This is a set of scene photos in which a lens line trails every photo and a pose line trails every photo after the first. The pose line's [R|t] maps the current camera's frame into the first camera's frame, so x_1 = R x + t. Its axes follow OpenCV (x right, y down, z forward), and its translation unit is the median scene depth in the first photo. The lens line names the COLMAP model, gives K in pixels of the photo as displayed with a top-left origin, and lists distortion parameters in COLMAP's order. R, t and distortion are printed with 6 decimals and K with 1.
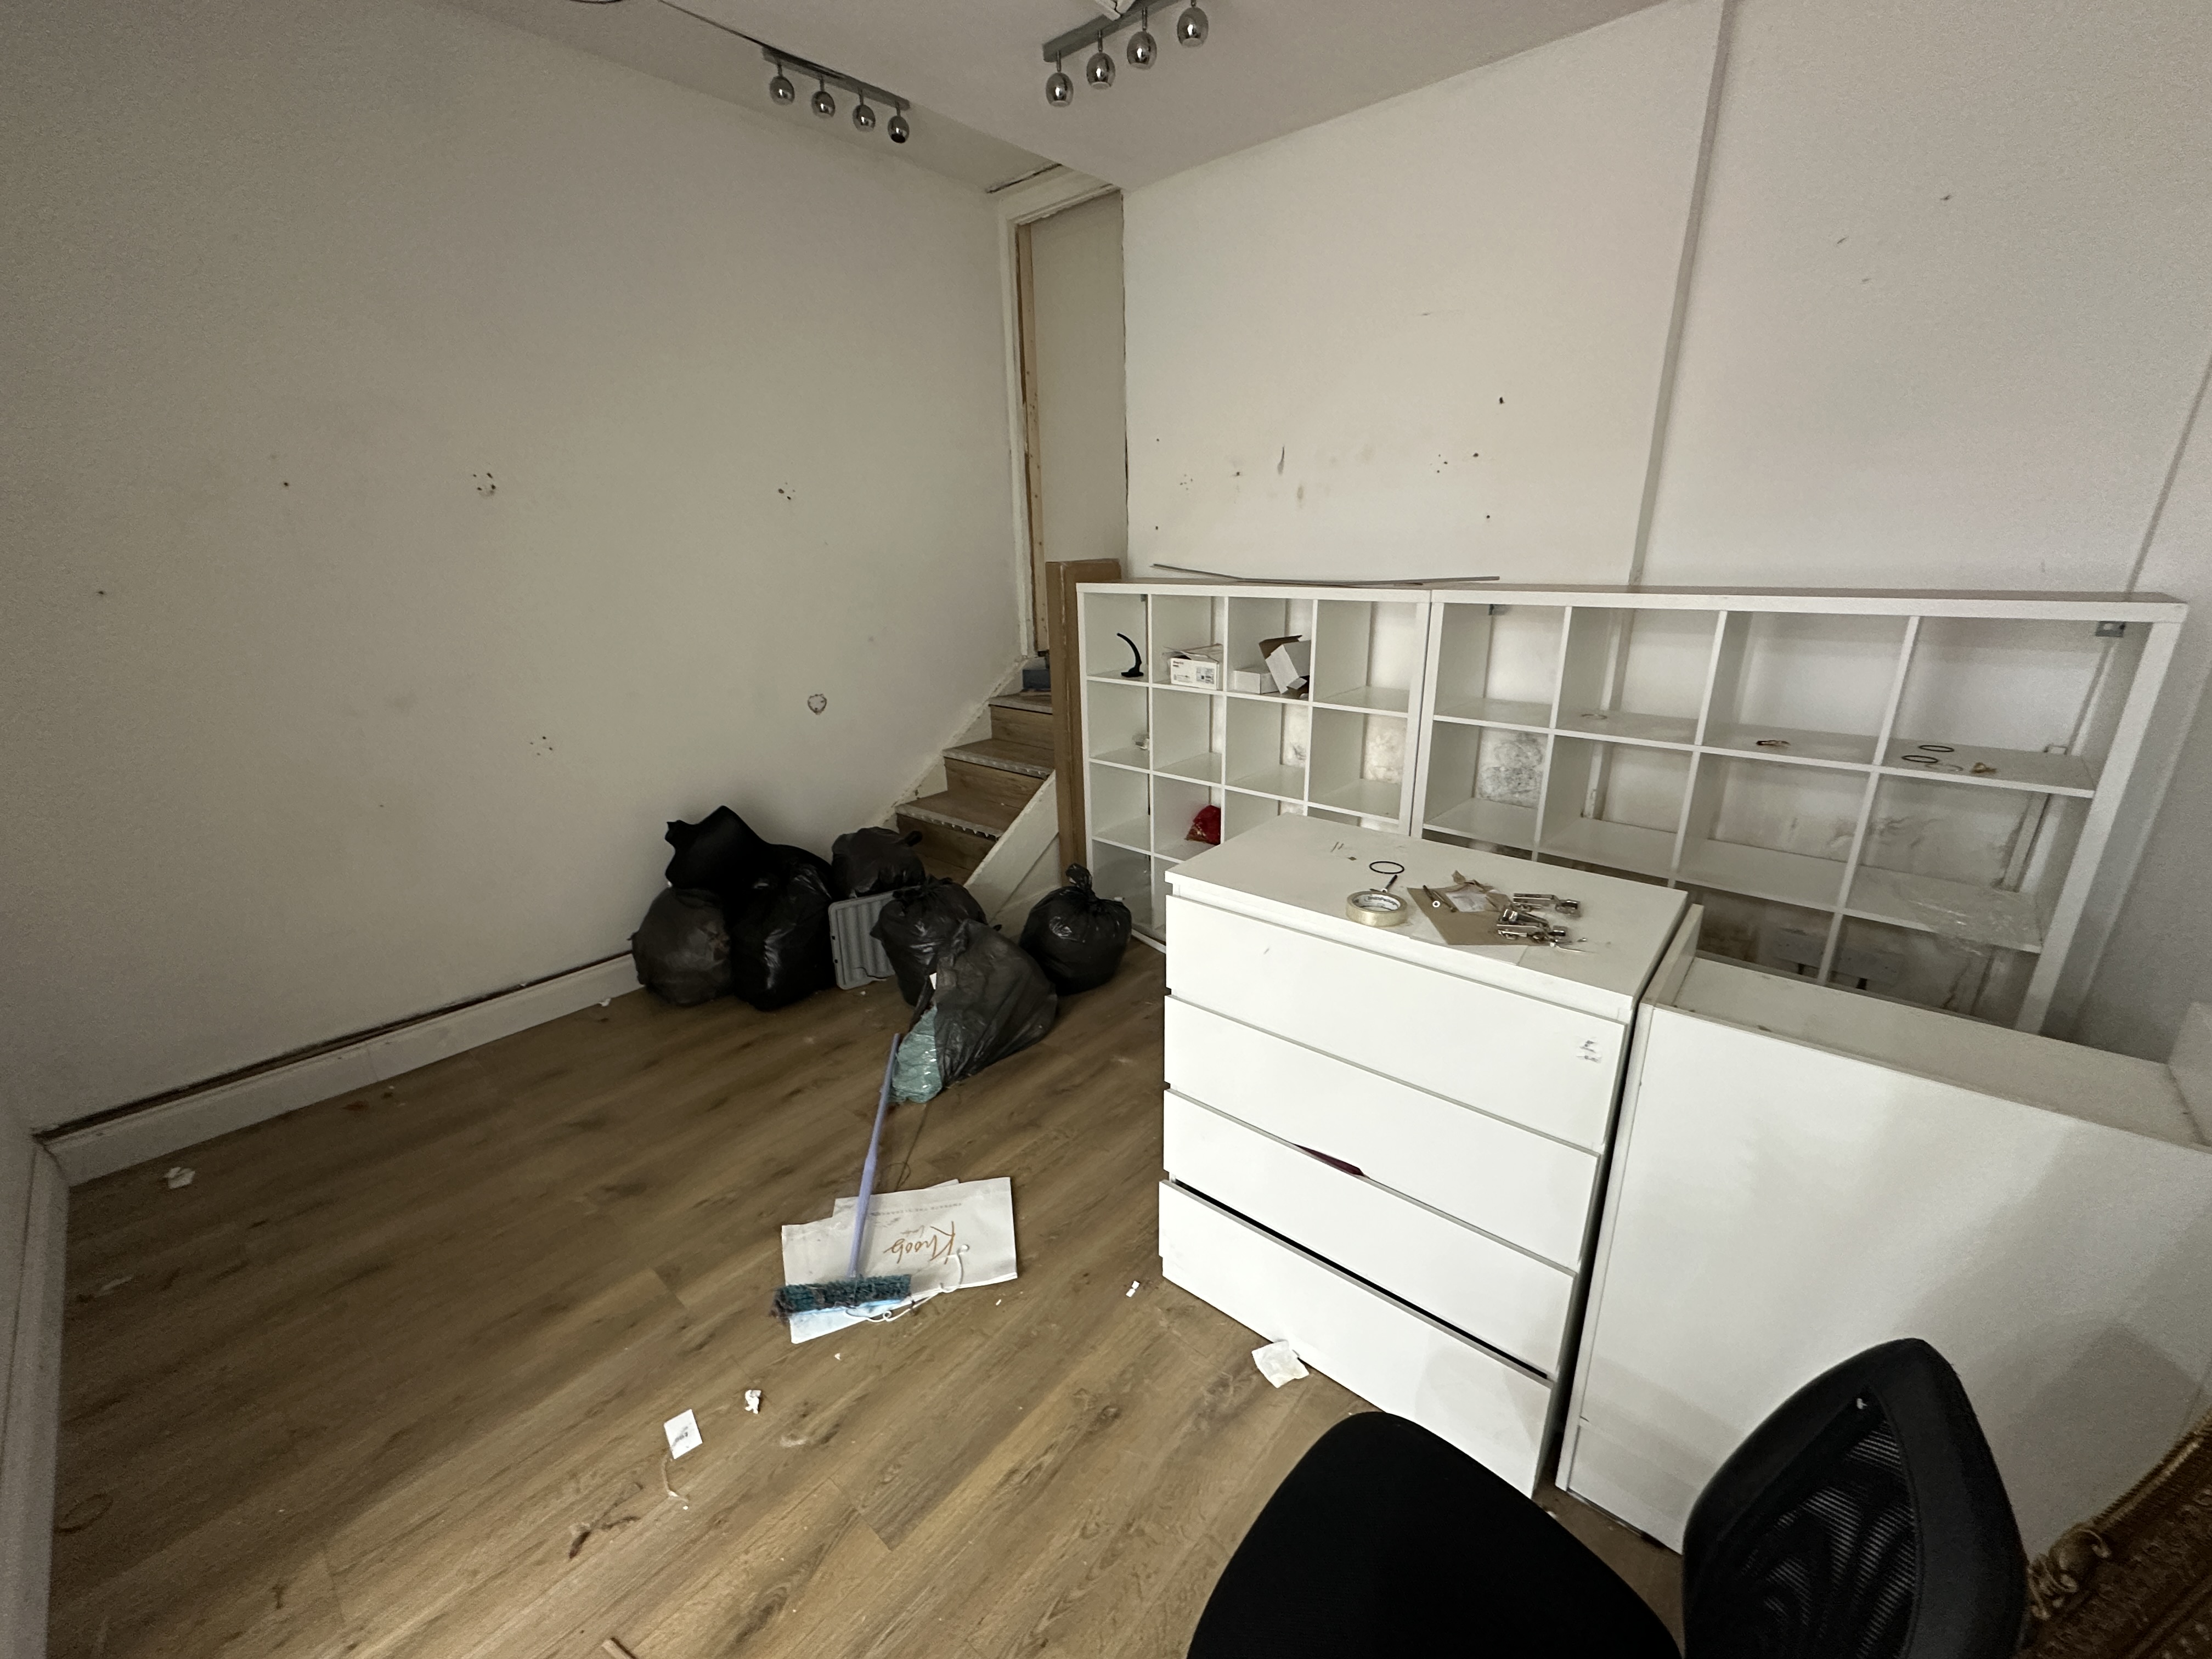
lens RADIAL K [[874.4, 0, 1110.5], [0, 874.4, 831.4], [0, 0, 1]] dist [-0.000613, 0.000088]
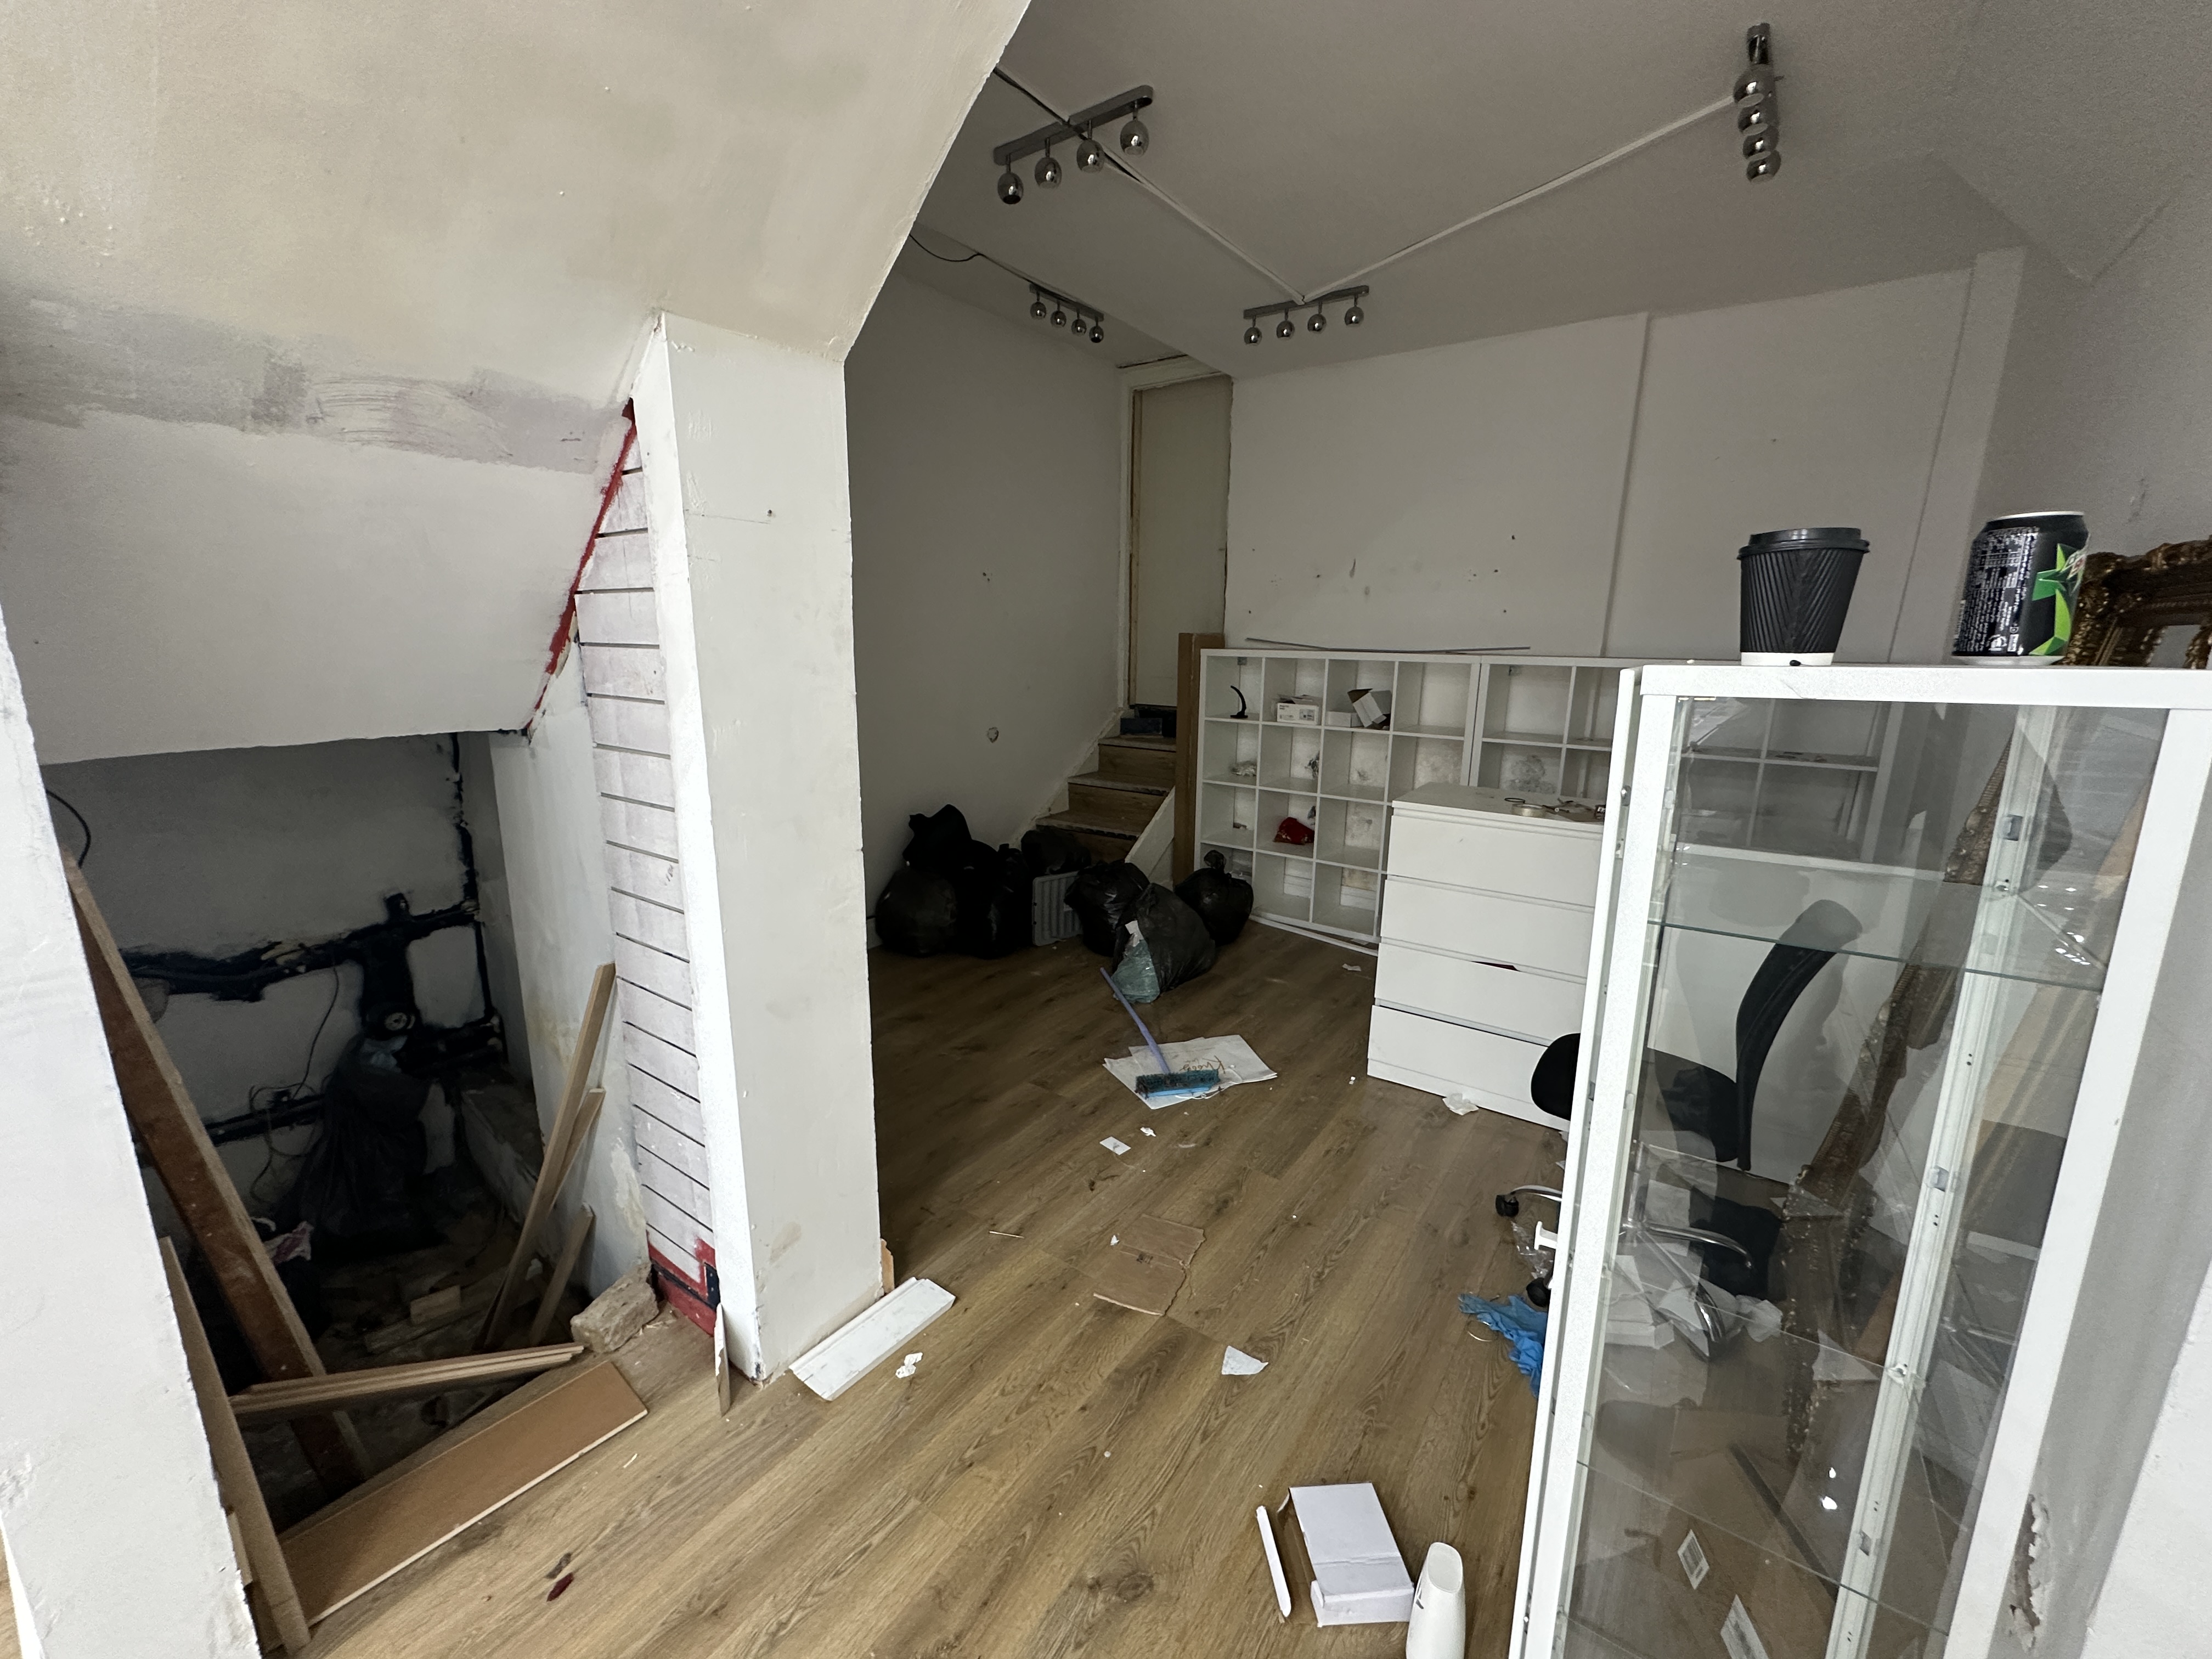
lens RADIAL K [[874.4, 0, 1110.5], [0, 874.4, 831.4], [0, 0, 1]] dist [-0.000613, 0.000088]
pose [[0.994121, 0.010498, 0.107763, -0.358951], [0.000105, 0.995194, -0.097920, 0.146336], [-0.108273, 0.097356, 0.989343, -0.335832]]
